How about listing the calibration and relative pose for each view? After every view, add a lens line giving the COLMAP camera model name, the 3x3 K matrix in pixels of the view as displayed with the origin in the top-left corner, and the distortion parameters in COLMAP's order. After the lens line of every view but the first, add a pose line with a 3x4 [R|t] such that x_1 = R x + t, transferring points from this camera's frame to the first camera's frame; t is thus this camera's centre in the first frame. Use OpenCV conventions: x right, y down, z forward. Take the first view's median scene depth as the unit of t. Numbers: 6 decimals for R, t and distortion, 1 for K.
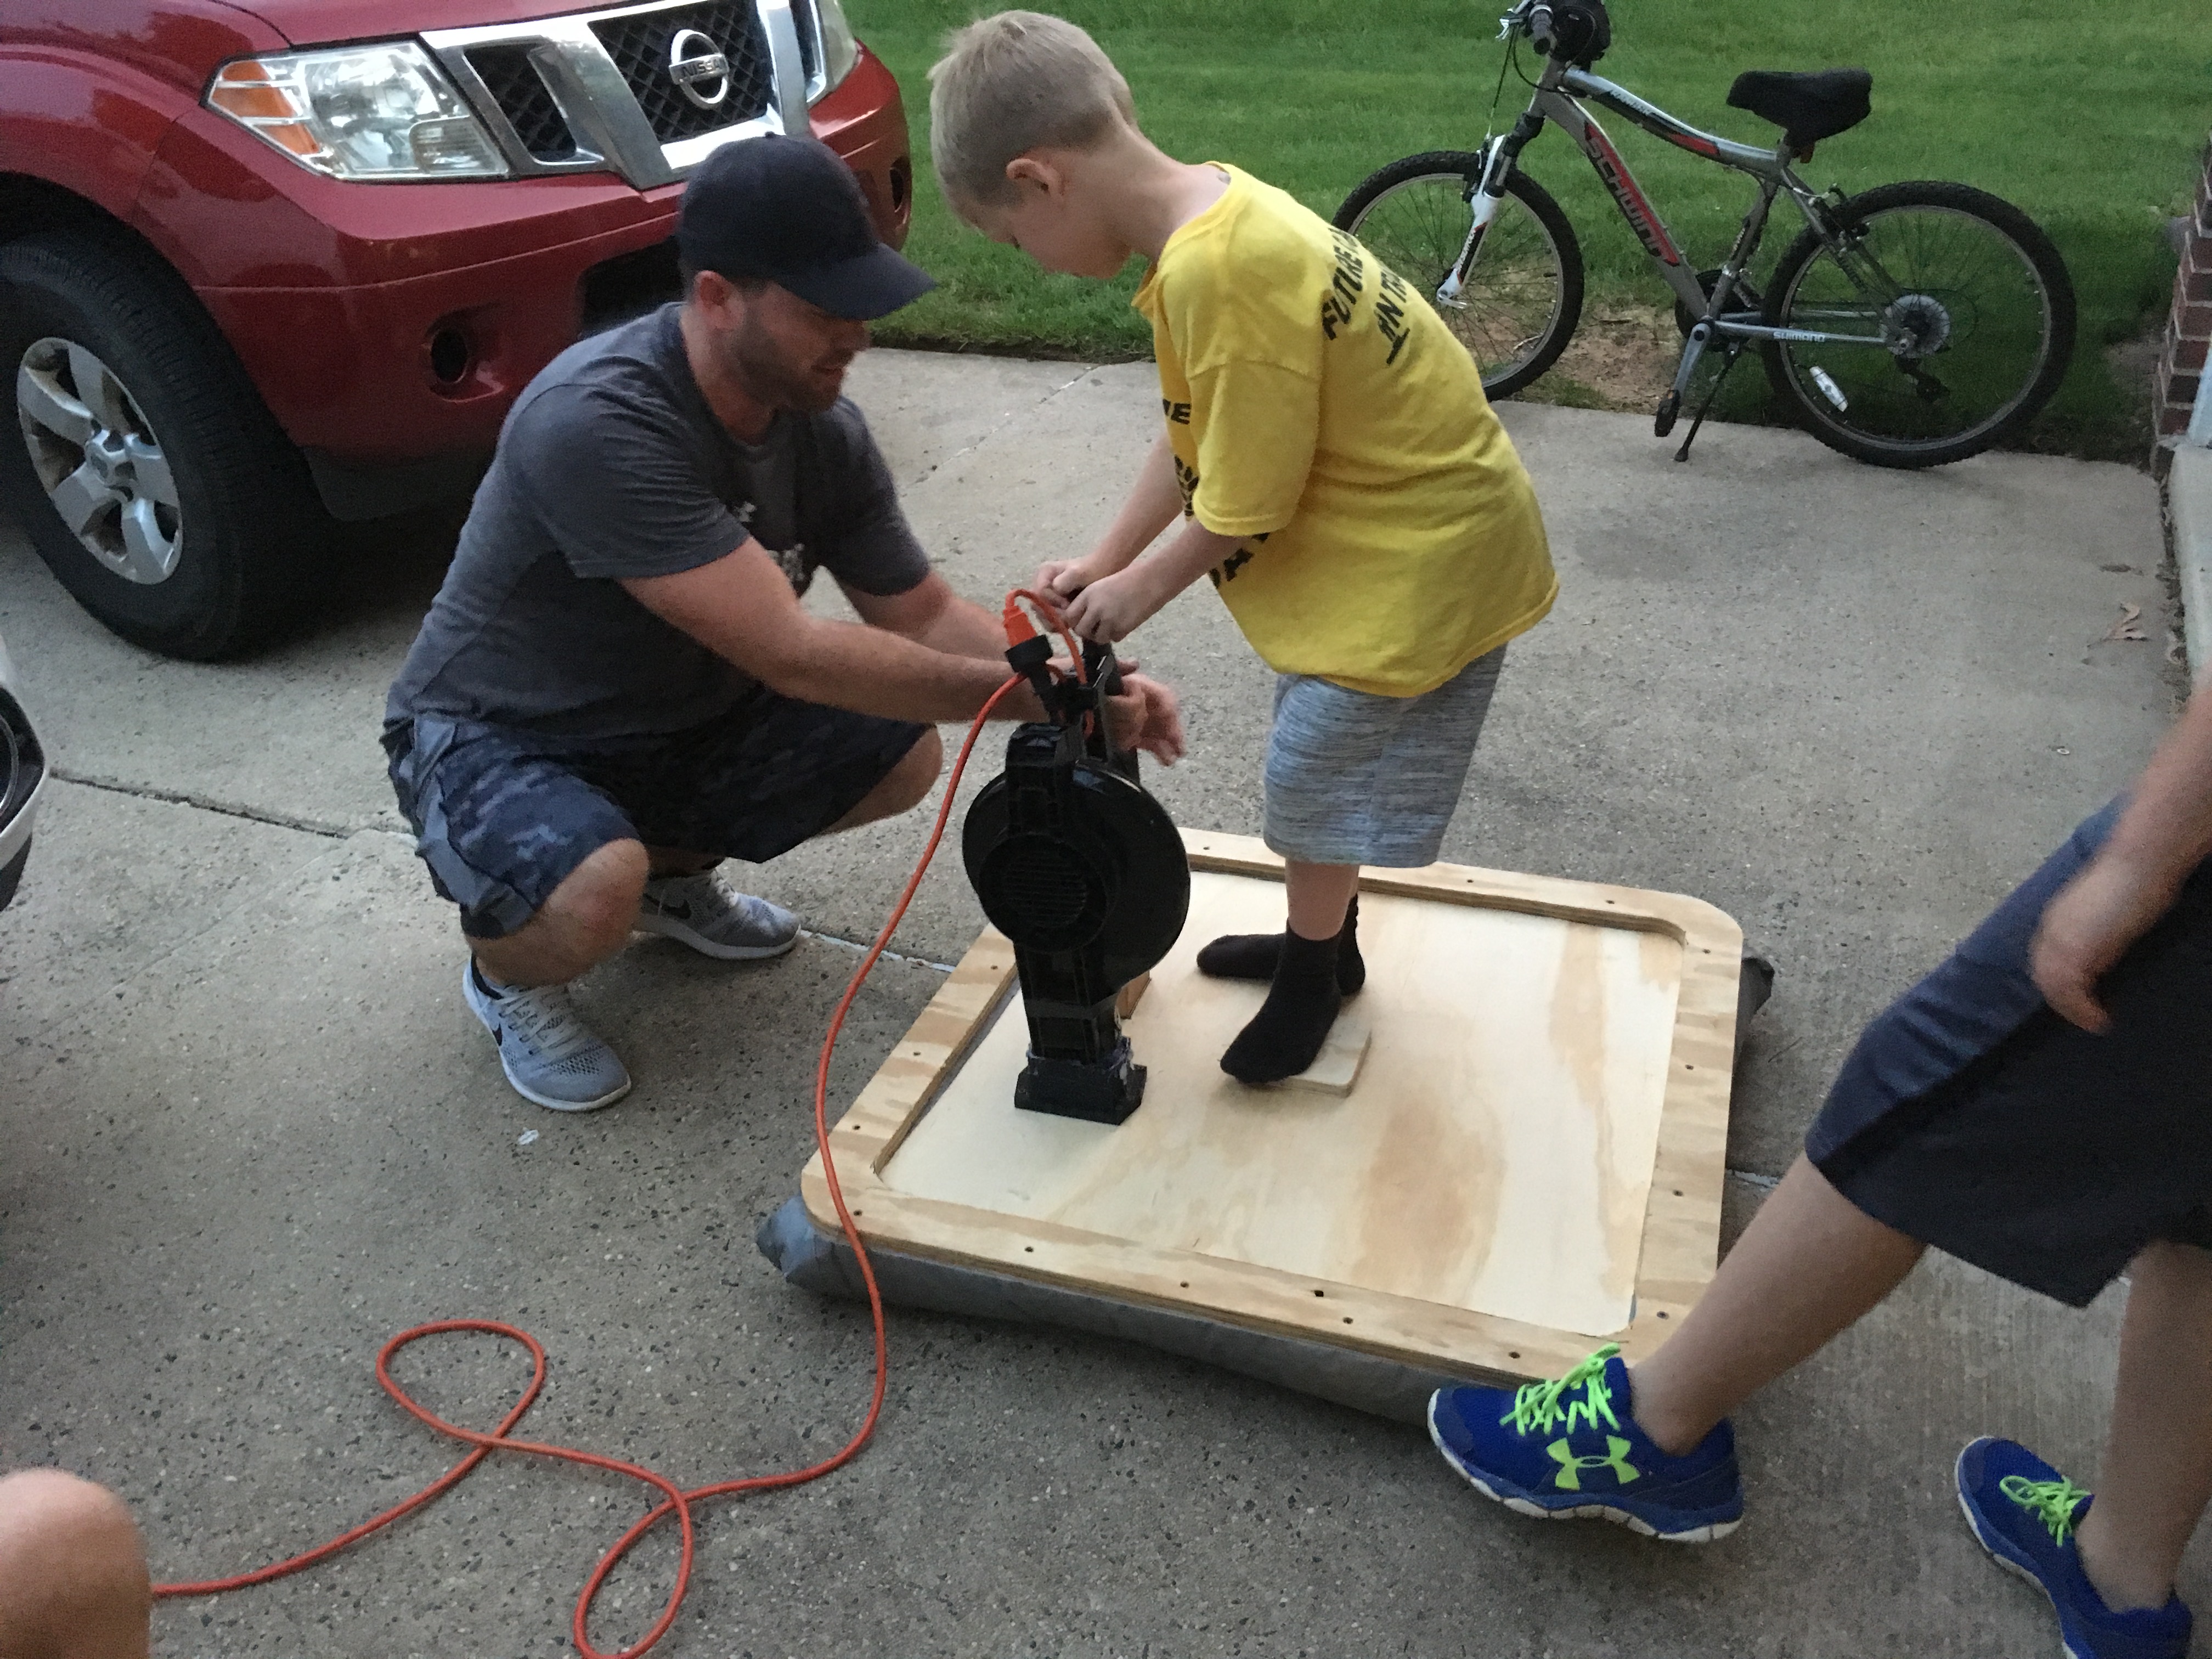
lens RADIAL K [[1860.9, 0, 1115.5], [0, 1860.9, 830.3], [0, 0, 1]] dist [0.085179, -0.139789]
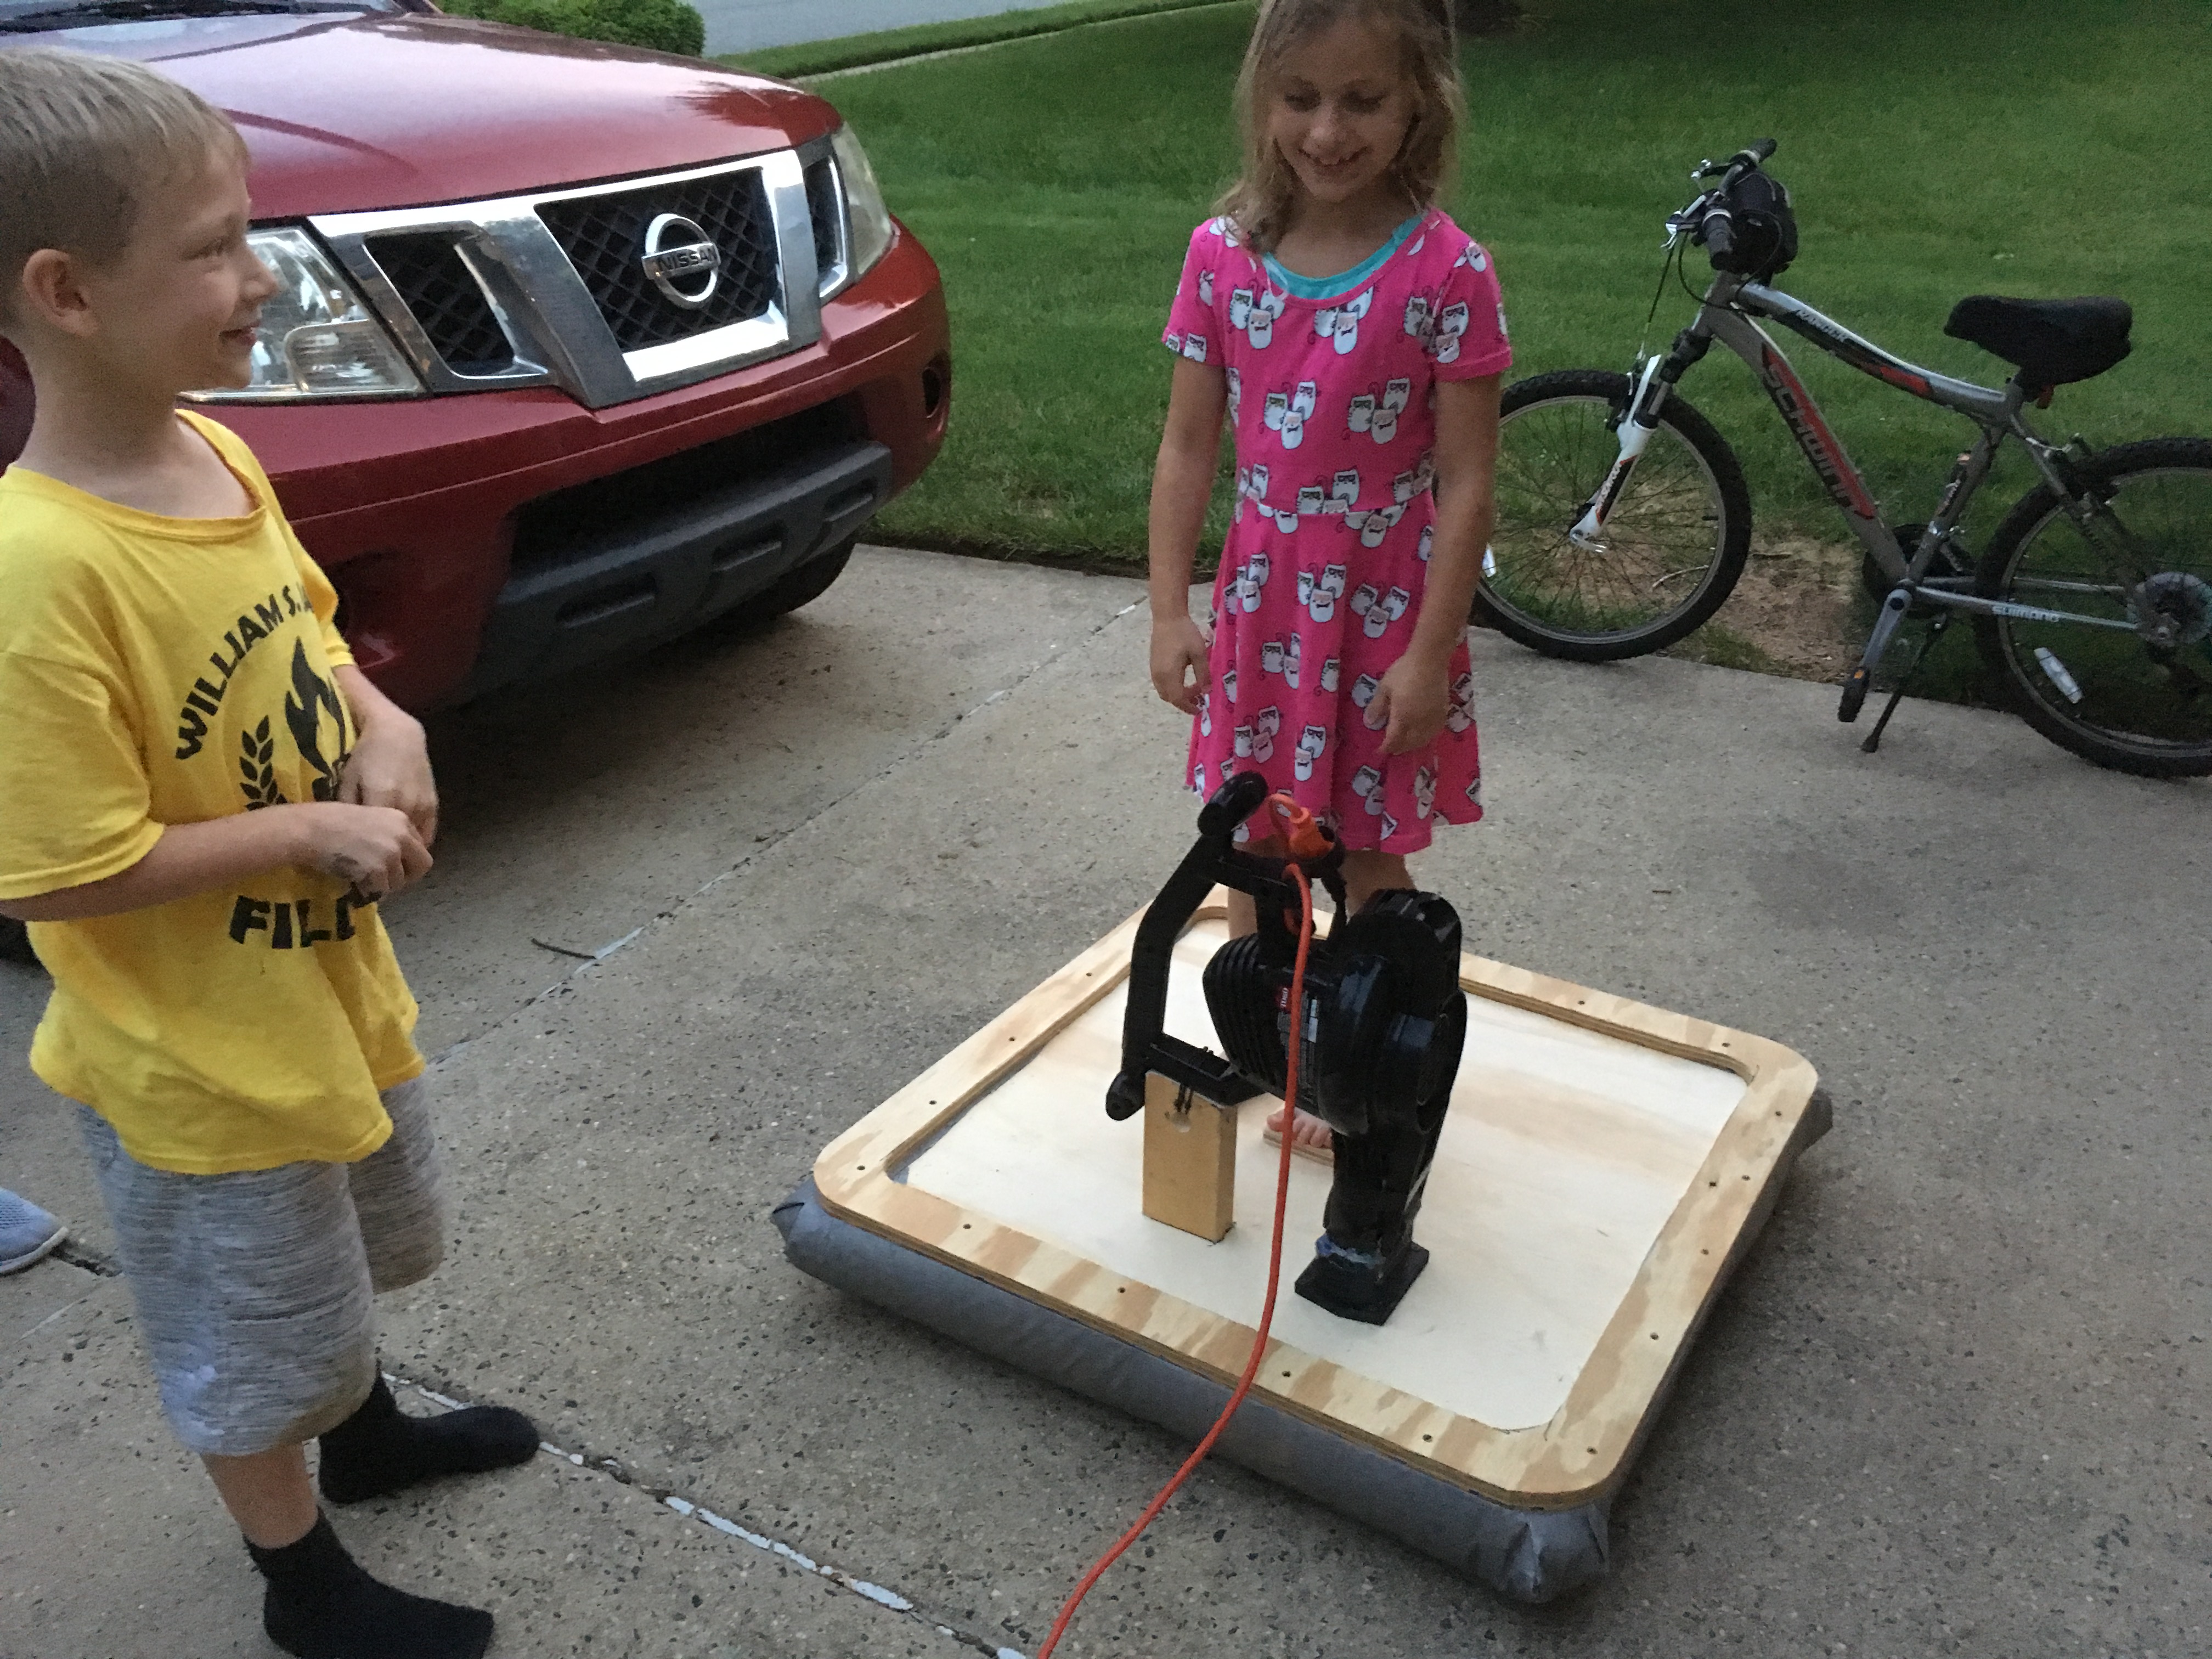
lens RADIAL K [[1845.0, 0, 1113.2], [0, 1845.0, 821.5], [0, 0, 1]] dist [0.075261, -0.114074]
pose [[0.998304, 0.043807, -0.038354, 0.007205], [-0.046083, 0.997096, -0.060635, -0.128793], [0.035586, 0.062300, 0.997423, 0.230435]]
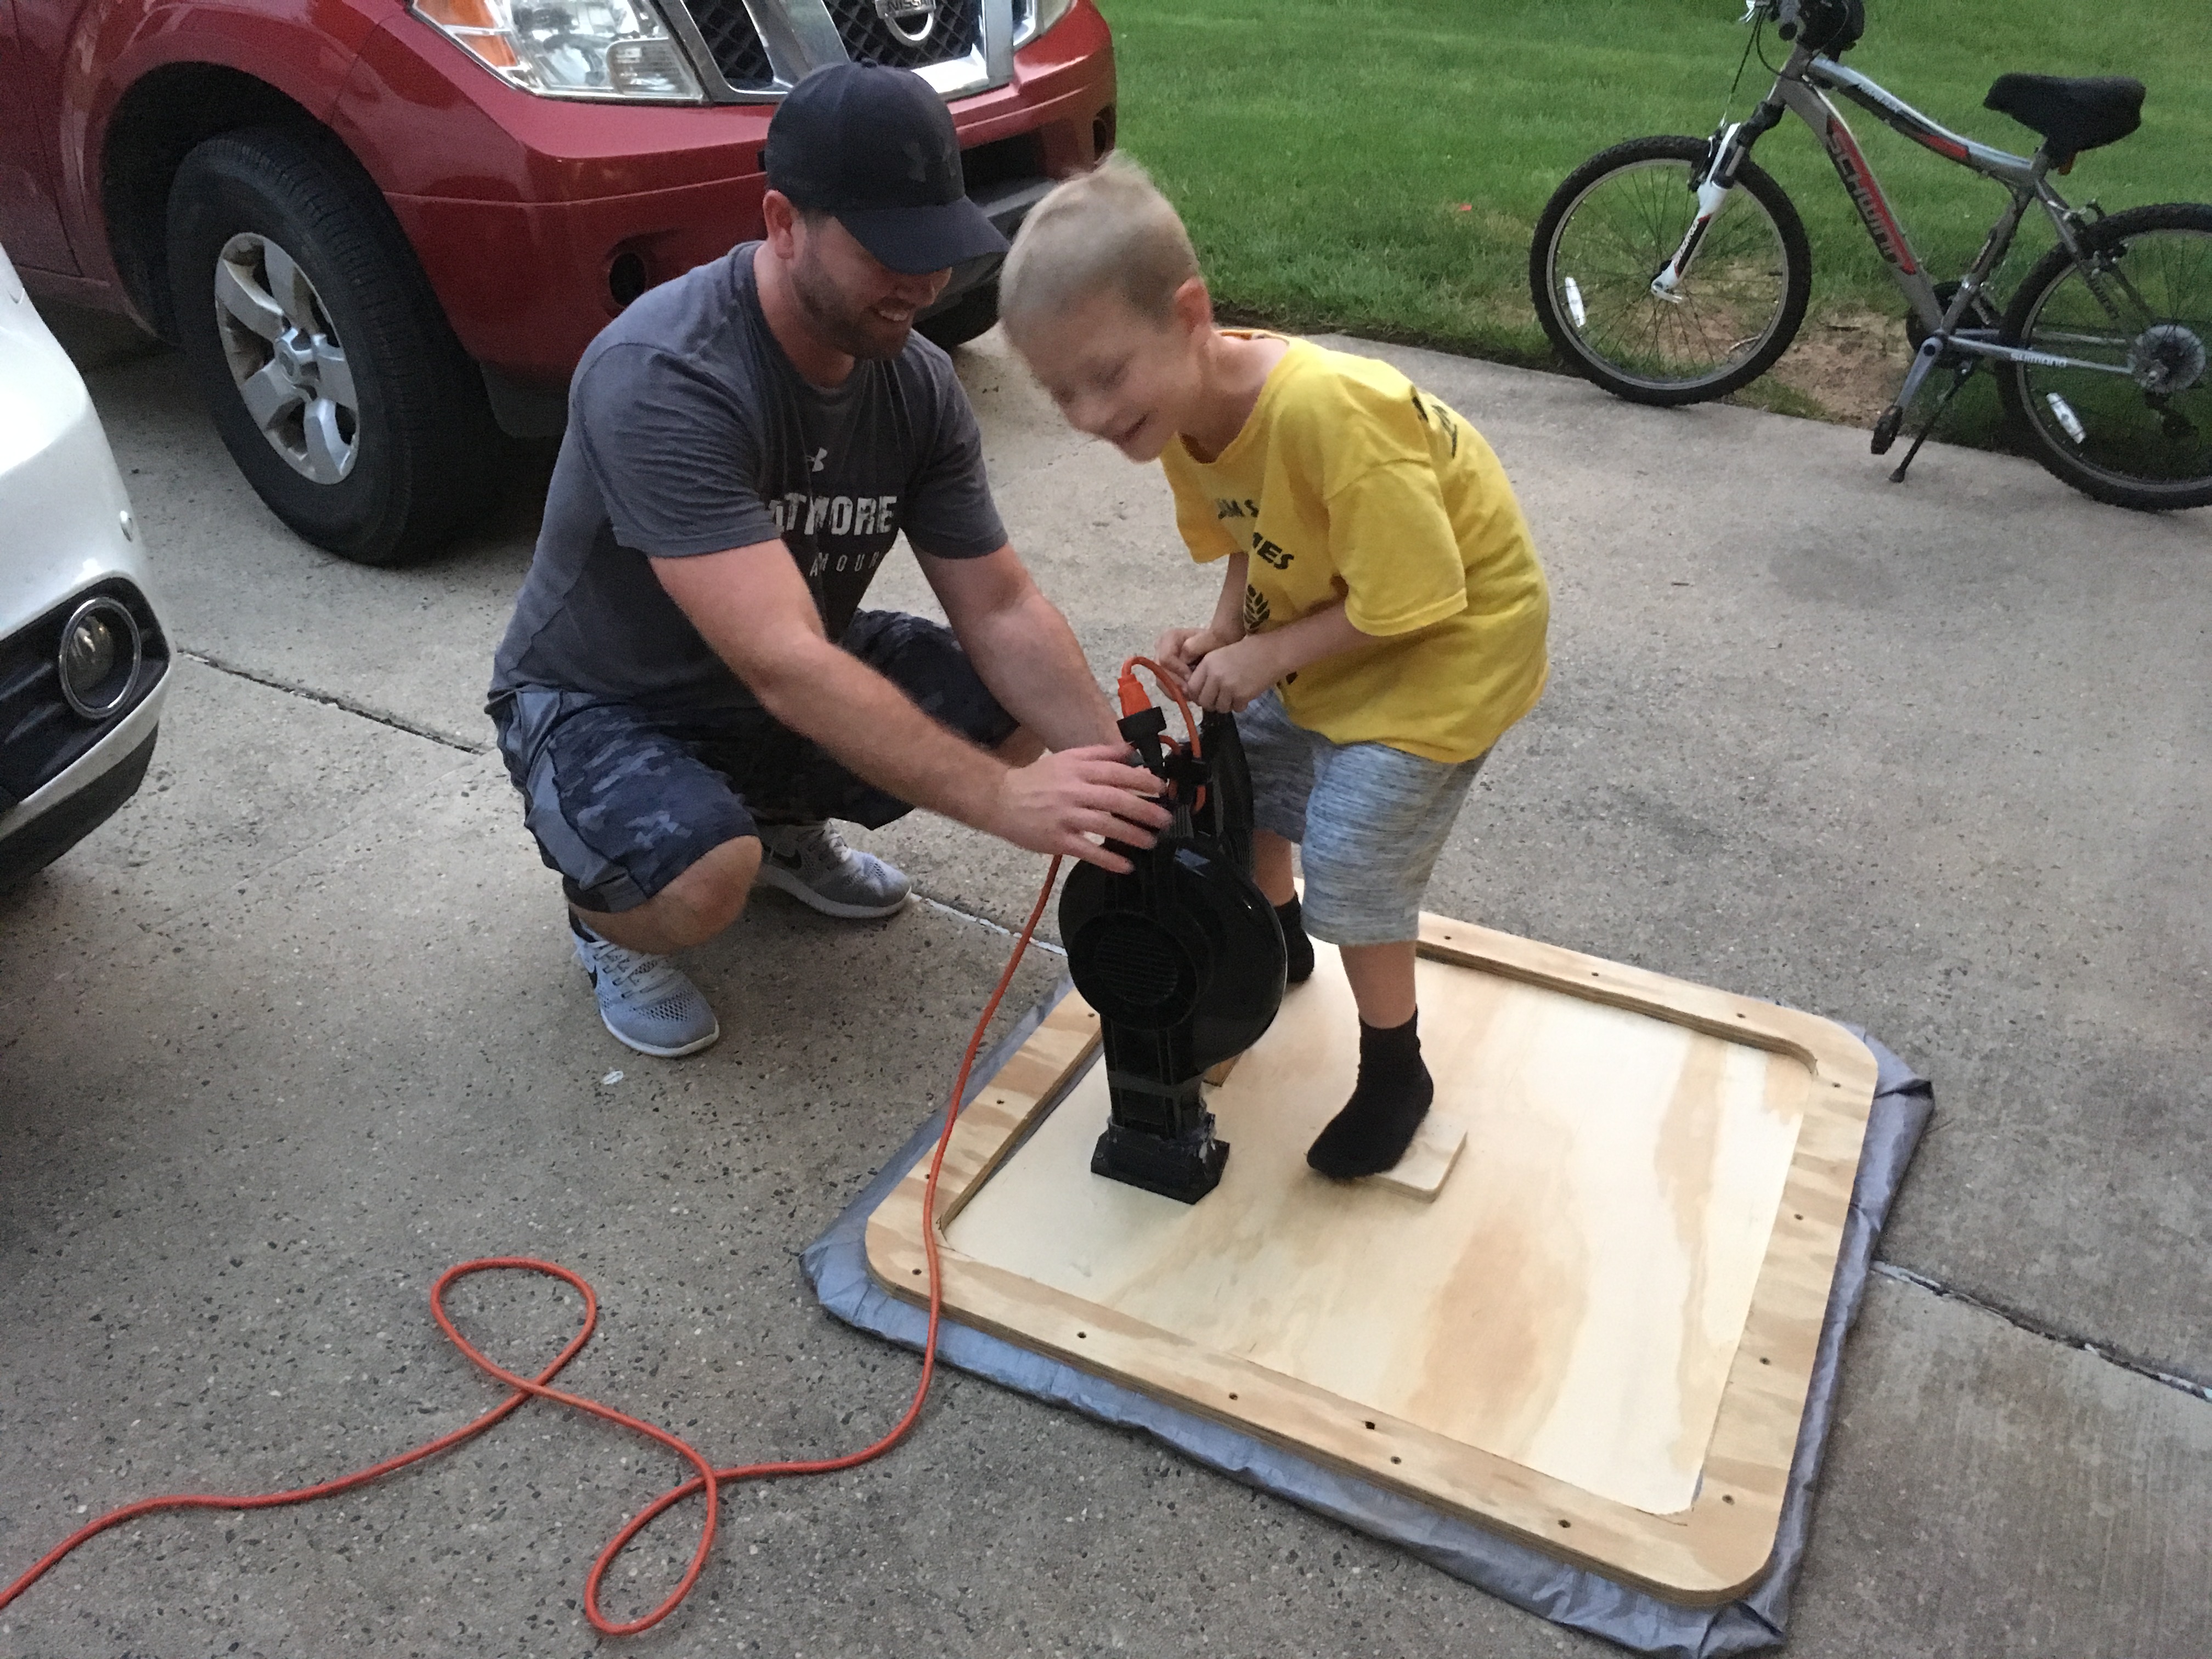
lens RADIAL K [[1860.9, 0, 1115.5], [0, 1860.9, 830.3], [0, 0, 1]] dist [0.085179, -0.139789]
pose [[0.991425, 0.096782, -0.087808, 0.016107], [-0.095053, 0.995191, 0.023676, -0.009972], [0.089677, -0.015126, 0.995856, 0.027613]]
